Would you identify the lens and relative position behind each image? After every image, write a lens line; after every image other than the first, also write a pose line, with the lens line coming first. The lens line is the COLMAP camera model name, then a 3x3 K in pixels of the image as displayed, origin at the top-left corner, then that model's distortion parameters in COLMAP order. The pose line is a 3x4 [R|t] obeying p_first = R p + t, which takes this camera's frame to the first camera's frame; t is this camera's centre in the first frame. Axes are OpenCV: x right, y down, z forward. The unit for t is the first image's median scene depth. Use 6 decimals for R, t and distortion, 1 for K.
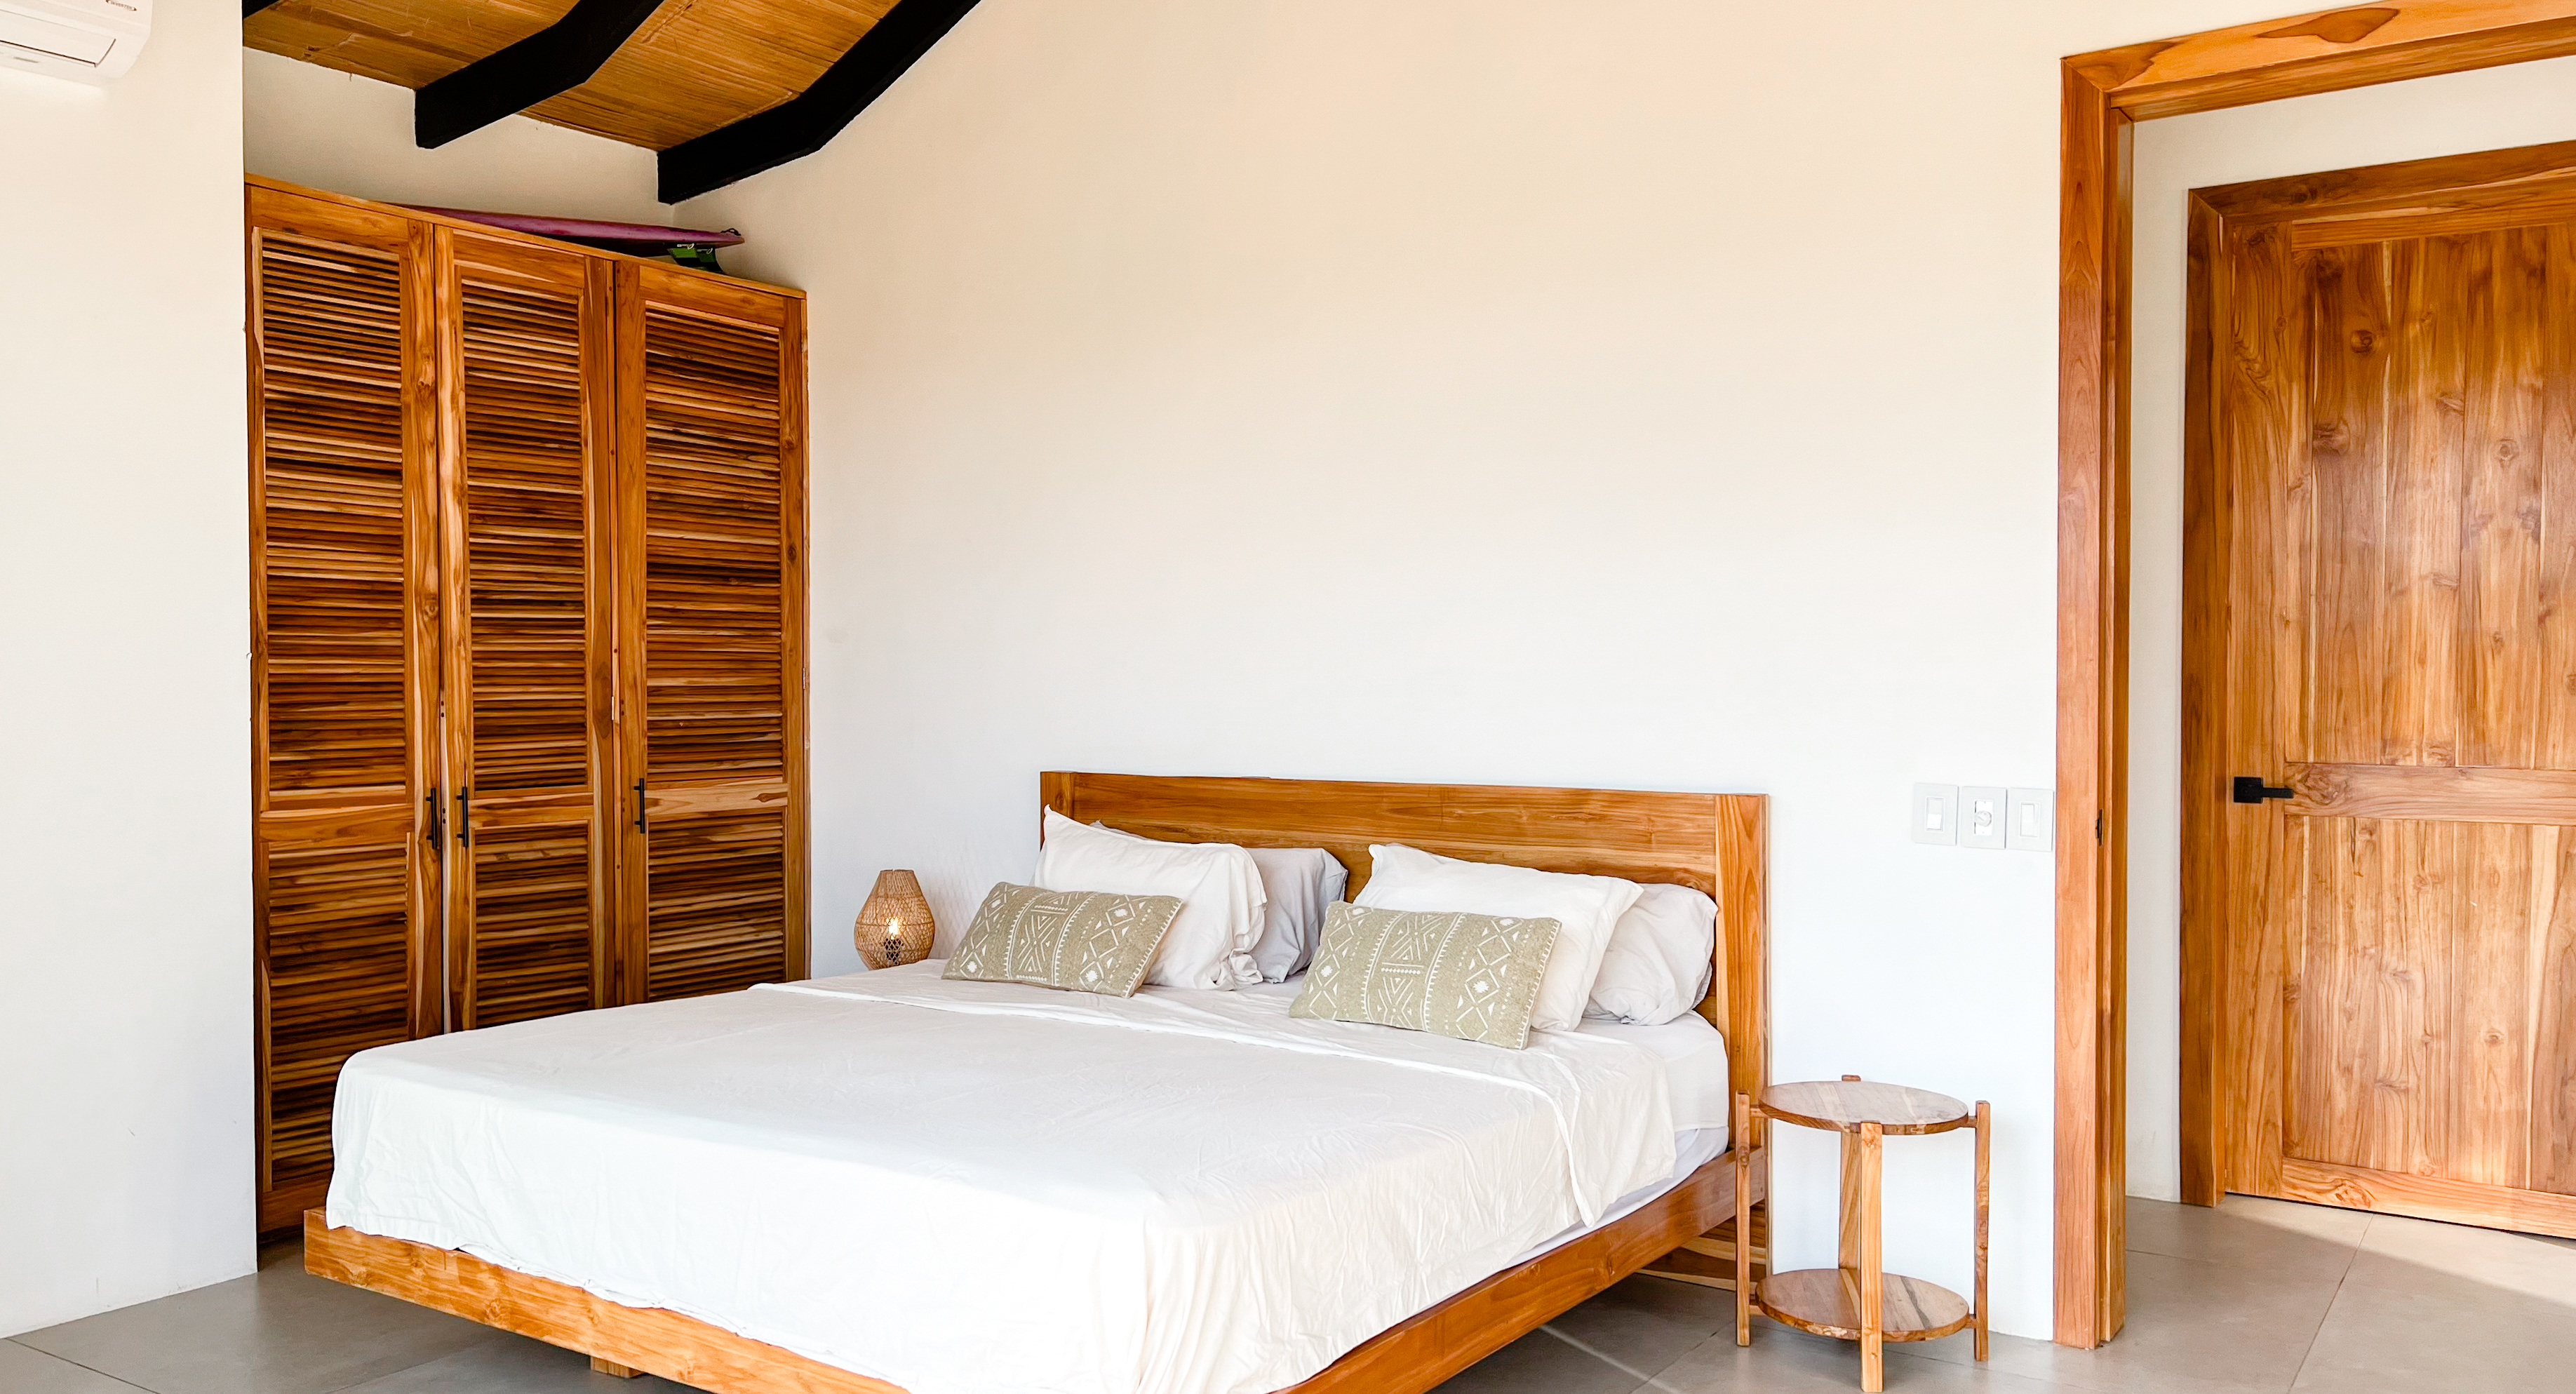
lens RADIAL K [[1995.1, 0, 1288.0], [0, 1995.1, 697.0], [0, 0, 1]] dist [-0.000488, -0.000057]
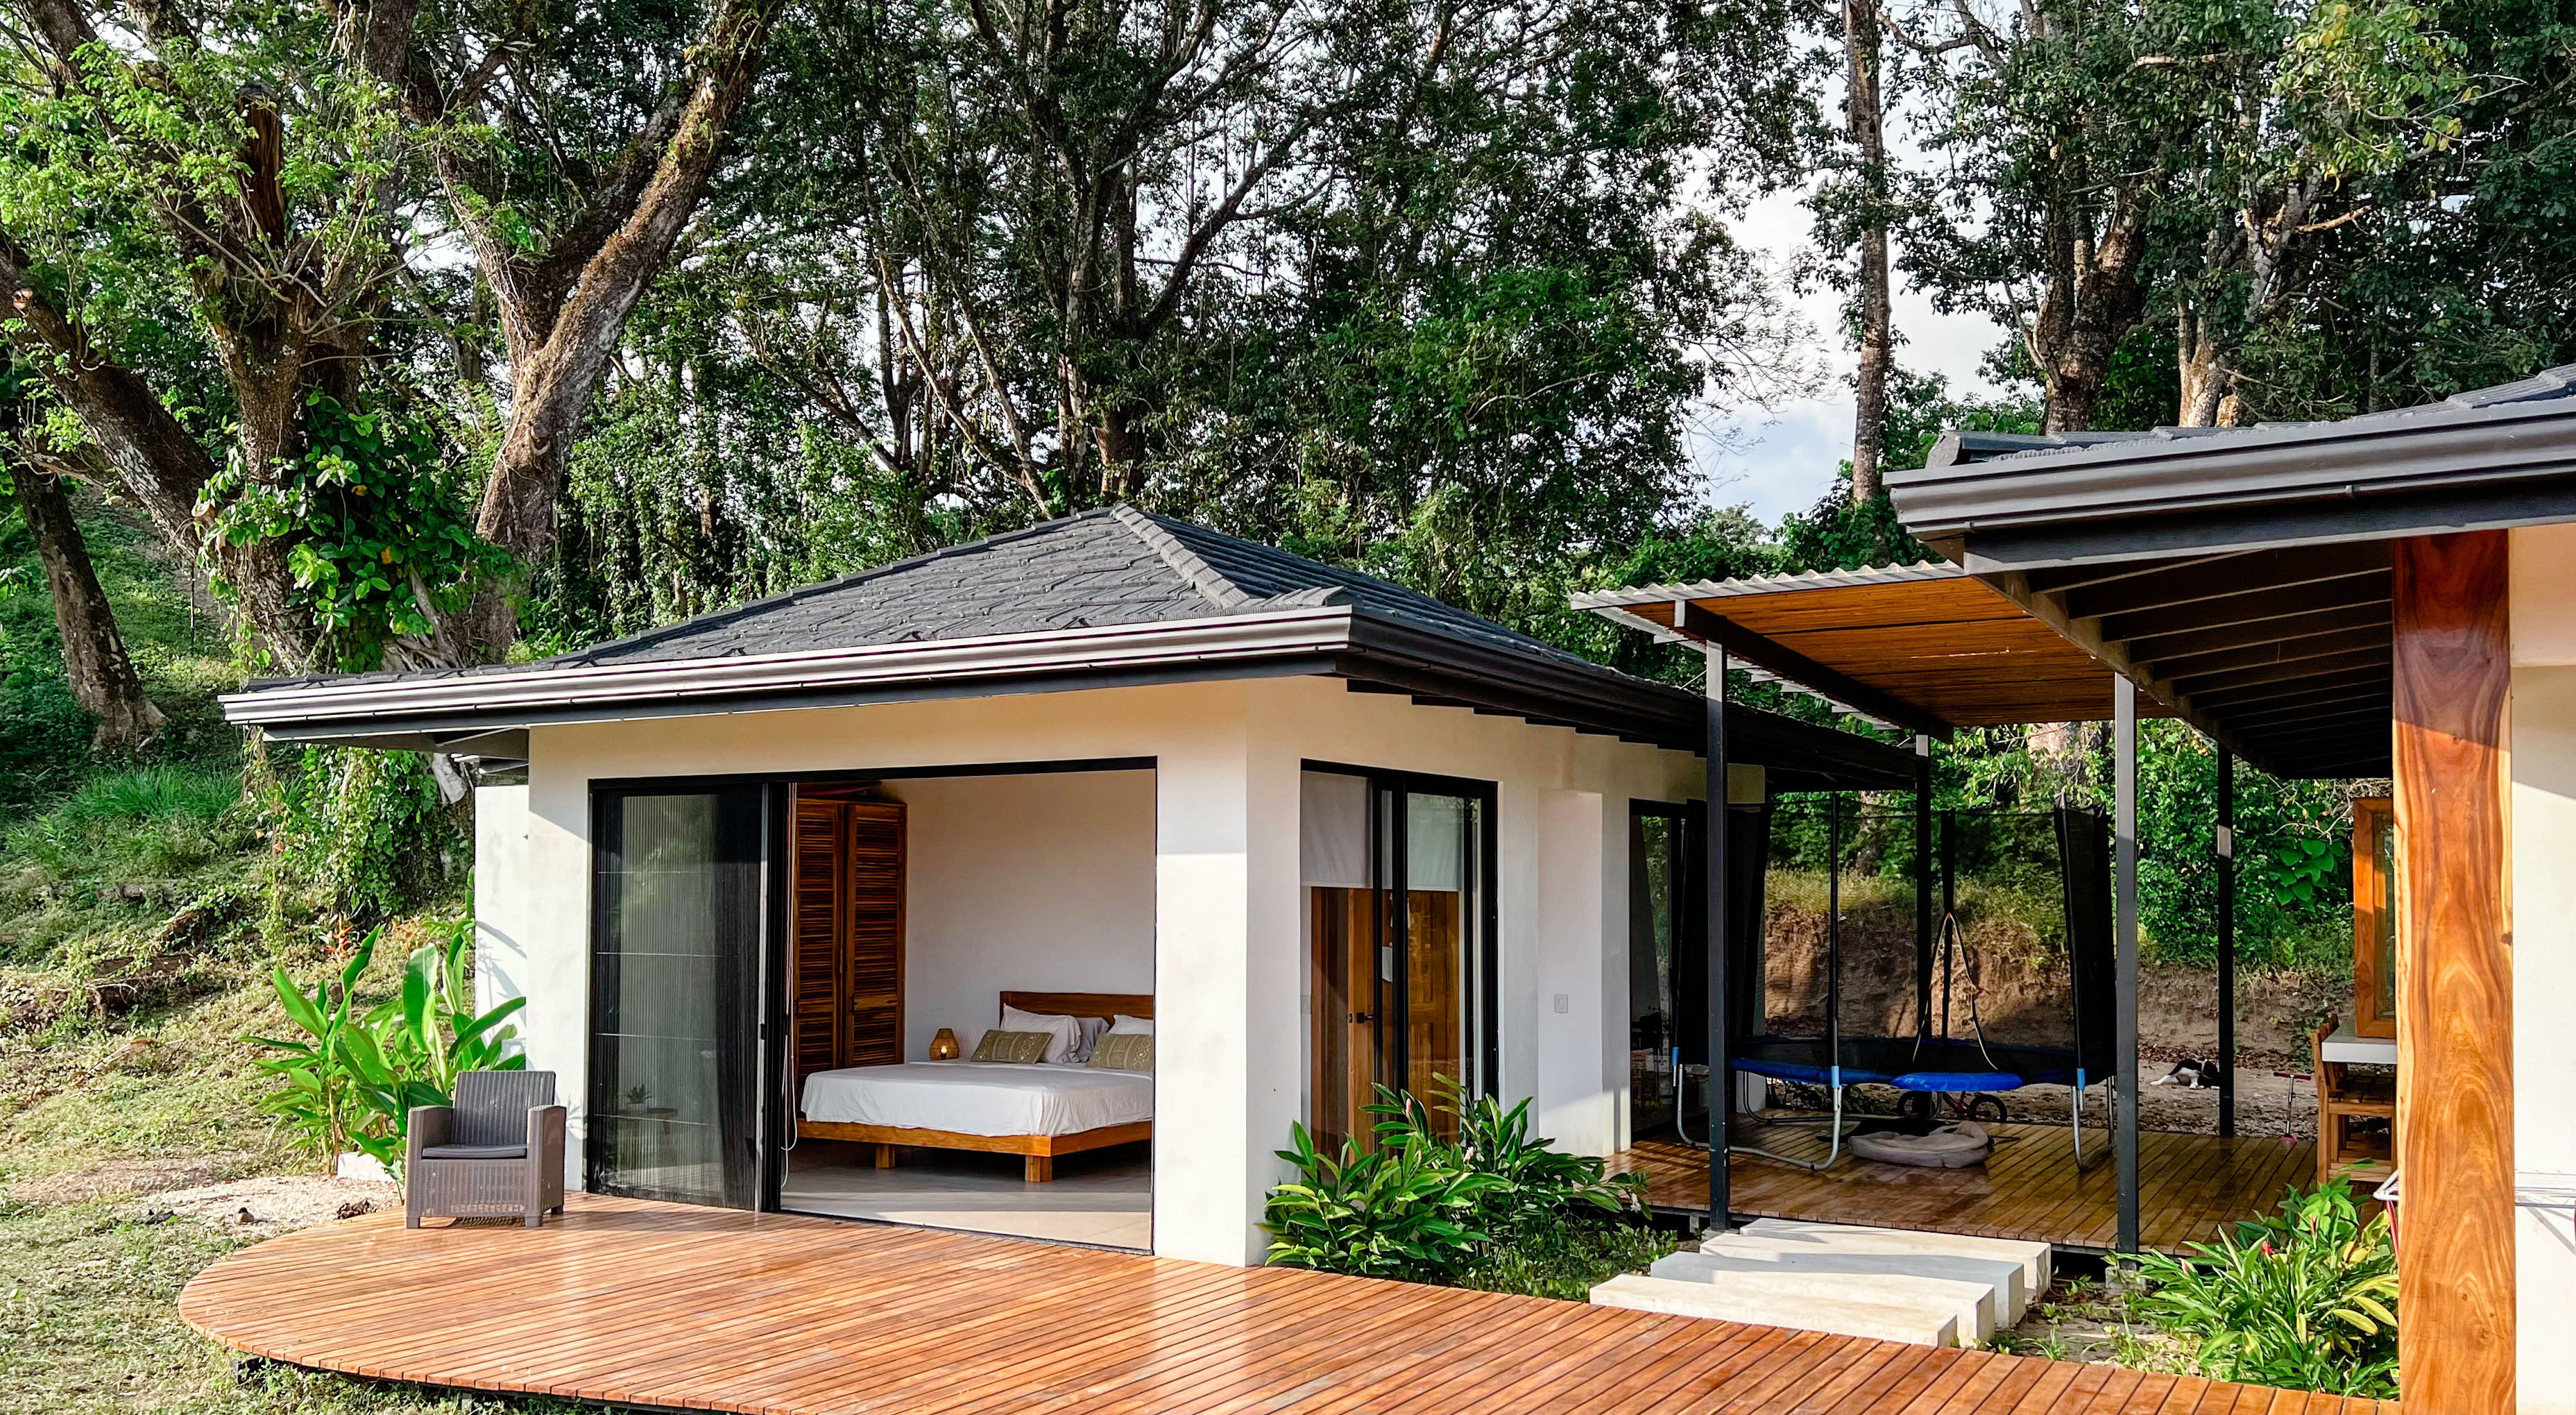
lens RADIAL K [[1968.5, 0, 1292.2], [0, 1968.5, 797.7], [0, 0, 1]] dist [0.114809, -0.001615]
pose [[0.998234, 0.003397, 0.059300, 0.113124], [0.000352, 0.998007, -0.063101, -0.056022], [-0.059396, 0.063011, 0.996244, -1.749695]]
